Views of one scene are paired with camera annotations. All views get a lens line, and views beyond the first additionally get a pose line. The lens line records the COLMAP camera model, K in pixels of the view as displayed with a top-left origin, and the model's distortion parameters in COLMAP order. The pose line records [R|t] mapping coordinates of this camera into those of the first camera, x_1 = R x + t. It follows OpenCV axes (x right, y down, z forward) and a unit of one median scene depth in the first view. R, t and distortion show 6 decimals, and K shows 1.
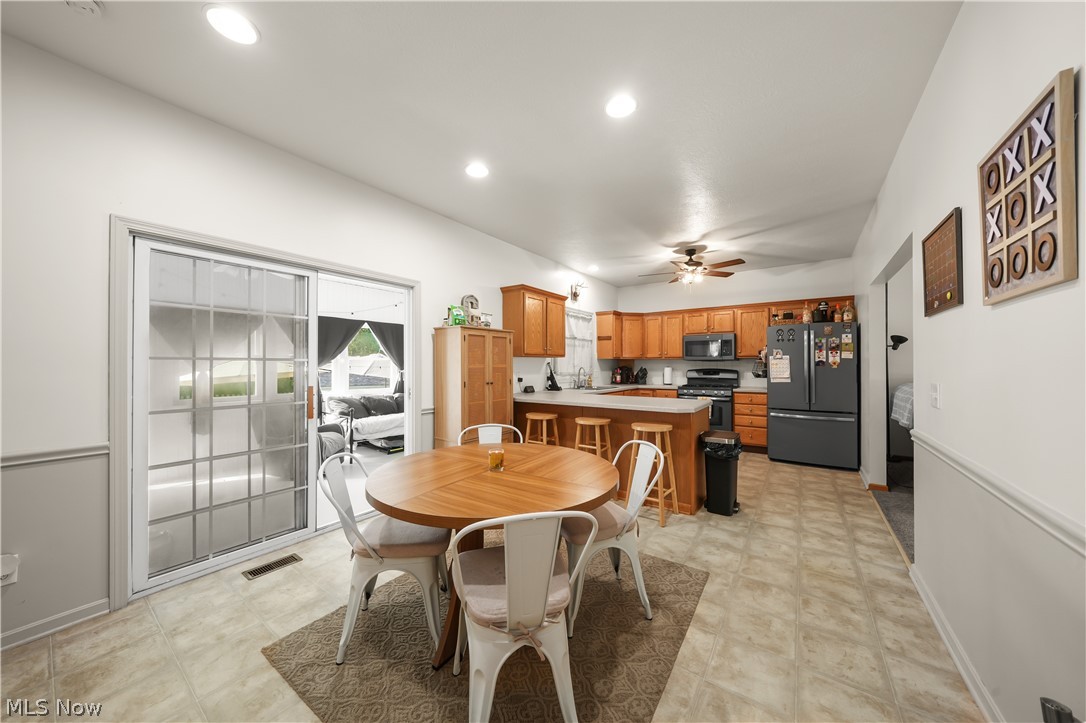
lens RADIAL K [[366.8, 0, 538.4], [0, 366.8, 363.9], [0, 0, 1]] dist [-0.000125, -0.000023]
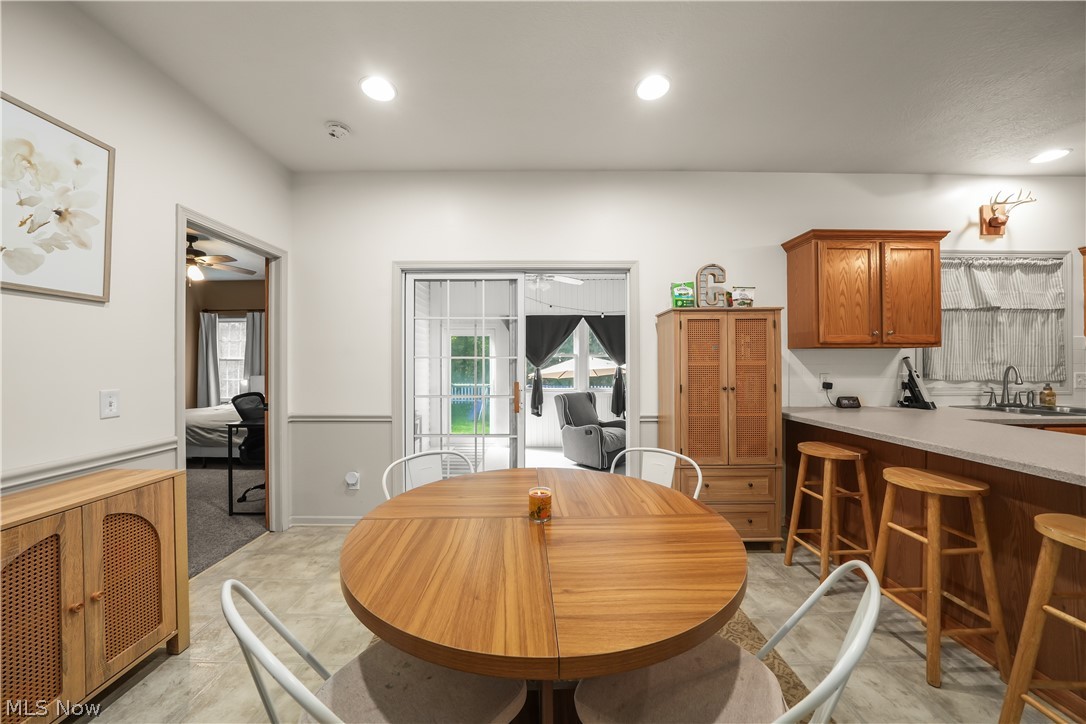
lens RADIAL K [[376.8, 0, 538.5], [0, 376.8, 360.6], [0, 0, 1]] dist [-0.031178, 0.004293]
pose [[0.582886, -0.003269, -0.812548, 0.167846], [0.003137, 0.999994, -0.001774, 0.000579], [0.812548, -0.001515, 0.582892, 0.235395]]
